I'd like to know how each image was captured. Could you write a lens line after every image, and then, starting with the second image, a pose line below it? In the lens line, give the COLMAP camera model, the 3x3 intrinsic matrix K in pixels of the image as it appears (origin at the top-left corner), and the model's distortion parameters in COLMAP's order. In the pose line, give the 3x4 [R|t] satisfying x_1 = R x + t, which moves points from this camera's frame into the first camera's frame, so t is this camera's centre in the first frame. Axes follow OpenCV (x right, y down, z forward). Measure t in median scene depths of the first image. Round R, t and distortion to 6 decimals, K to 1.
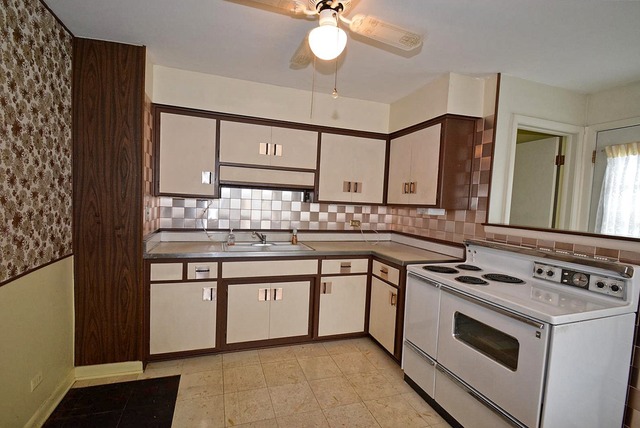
lens RADIAL K [[281.3, 0, 309.2], [0, 281.3, 213.4], [0, 0, 1]] dist [0.002809, -0.011862]
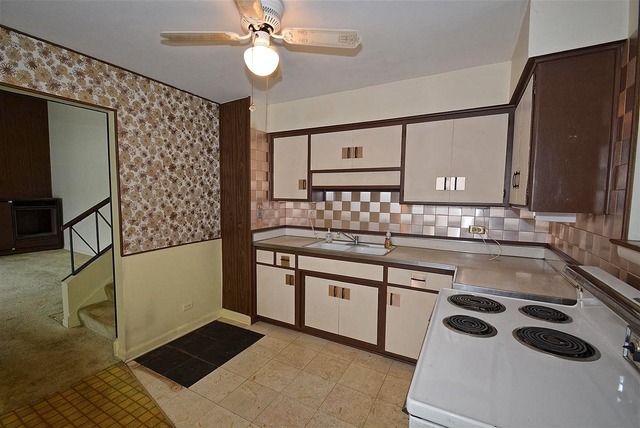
lens RADIAL K [[280.3, 0, 320.0], [0, 280.3, 214.0], [0, 0, 1]] dist [-0.002339, -0.000062]
pose [[0.689495, 0.011360, -0.724202, 0.656998], [-0.013534, 0.999904, 0.002799, -0.006049], [0.724164, 0.007872, 0.689583, 0.263456]]
